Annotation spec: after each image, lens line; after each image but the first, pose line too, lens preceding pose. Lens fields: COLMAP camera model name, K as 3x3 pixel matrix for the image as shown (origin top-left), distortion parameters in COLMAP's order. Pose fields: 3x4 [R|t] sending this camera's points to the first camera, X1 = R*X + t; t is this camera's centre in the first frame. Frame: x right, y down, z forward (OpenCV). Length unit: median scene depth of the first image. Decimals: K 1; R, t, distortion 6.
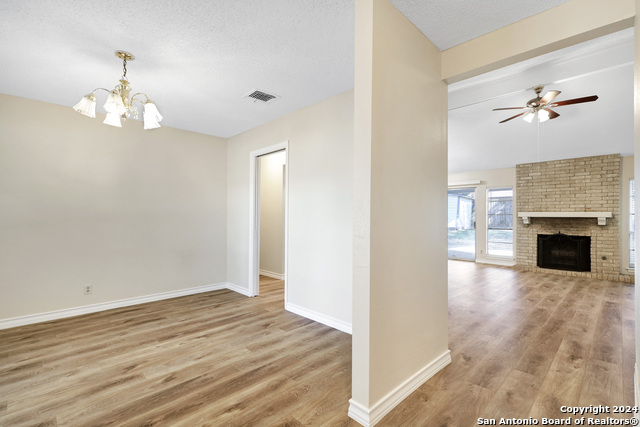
lens RADIAL K [[291.9, 0, 314.9], [0, 291.9, 213.6], [0, 0, 1]] dist [-0.006225, -0.000498]
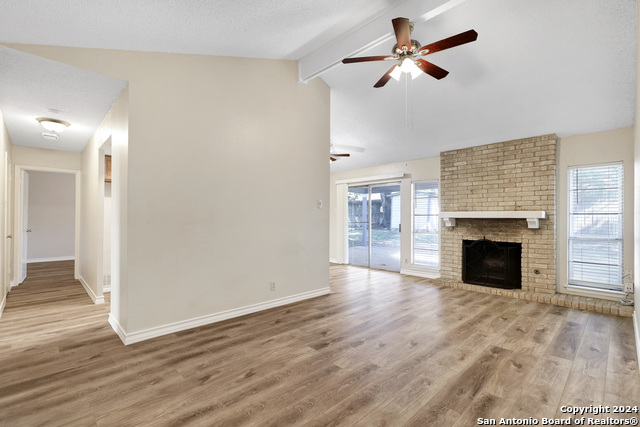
lens RADIAL K [[291.9, 0, 321.3], [0, 291.9, 216.2], [0, 0, 1]] dist [-0.006225, -0.000498]
pose [[0.999962, -0.002366, 0.008375, 0.407683], [0.002327, 0.999987, 0.004634, 0.002628], [-0.008386, -0.004614, 0.999954, 0.231942]]
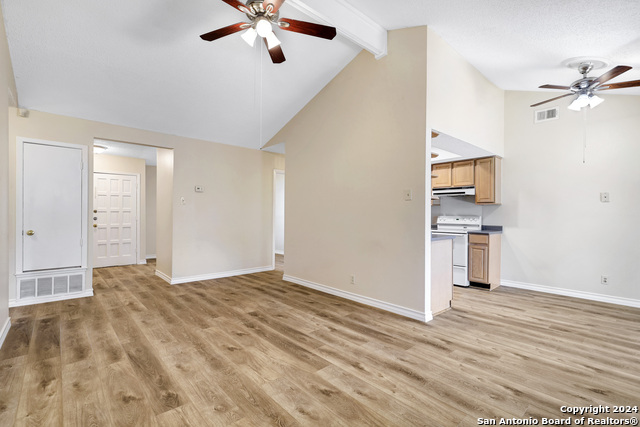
lens RADIAL K [[291.9, 0, 316.4], [0, 291.9, 213.6], [0, 0, 1]] dist [-0.006225, -0.000498]
pose [[-0.031402, -0.007255, -0.999480, 0.956243], [0.003639, 0.999966, -0.007373, 0.017042], [0.999500, -0.003869, -0.031375, 0.809659]]
